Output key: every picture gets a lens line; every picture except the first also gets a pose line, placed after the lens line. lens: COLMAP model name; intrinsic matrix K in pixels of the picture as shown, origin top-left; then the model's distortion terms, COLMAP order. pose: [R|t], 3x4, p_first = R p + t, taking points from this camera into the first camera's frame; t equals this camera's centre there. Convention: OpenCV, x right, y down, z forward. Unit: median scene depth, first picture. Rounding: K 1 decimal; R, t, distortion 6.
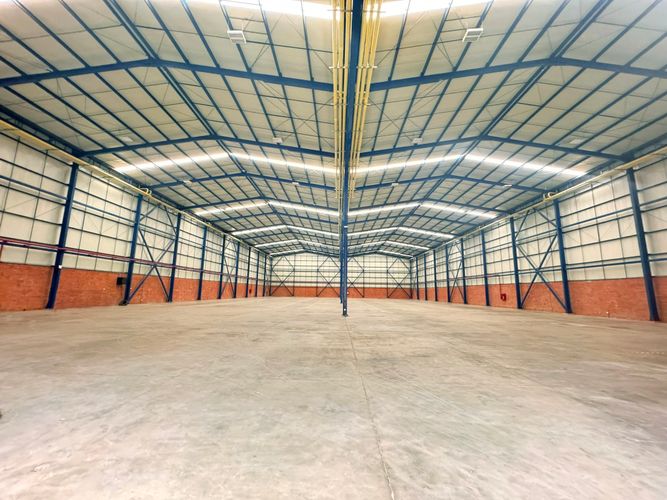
lens RADIAL K [[264.0, 0, 333.6], [0, 264.0, 247.7], [0, 0, 1]] dist [-0.001680, -0.000421]
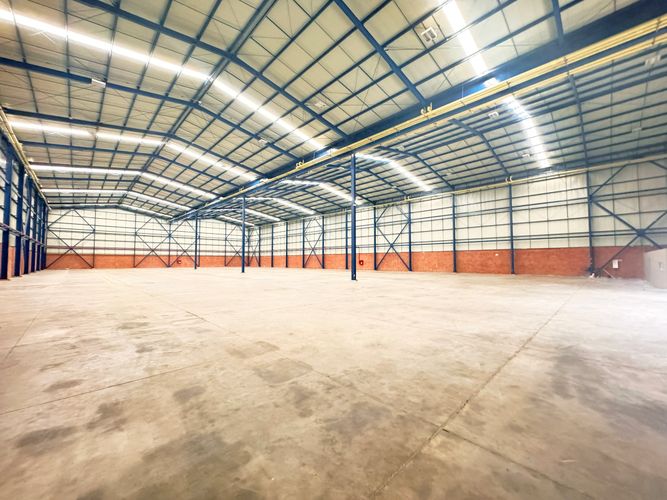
lens RADIAL K [[264.0, 0, 335.0], [0, 264.0, 247.8], [0, 0, 1]] dist [-0.001680, -0.000421]
pose [[0.710854, 0.017380, 0.703125, -0.501117], [-0.103721, 0.991355, 0.080357, 0.013394], [-0.695650, -0.130051, 0.706511, 0.135561]]
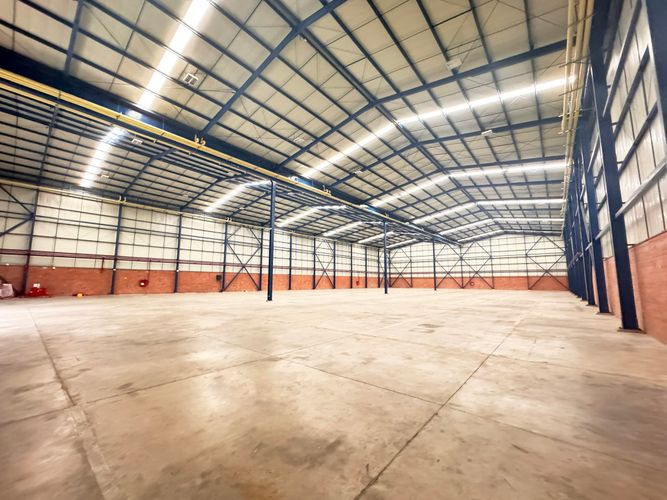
lens RADIAL K [[264.0, 0, 330.7], [0, 264.0, 253.1], [0, 0, 1]] dist [-0.001680, -0.000421]
pose [[0.771242, -0.081242, -0.631336, -0.039301], [0.112676, 0.993584, 0.009789, 0.021475], [0.626490, -0.078687, 0.775448, 0.136599]]
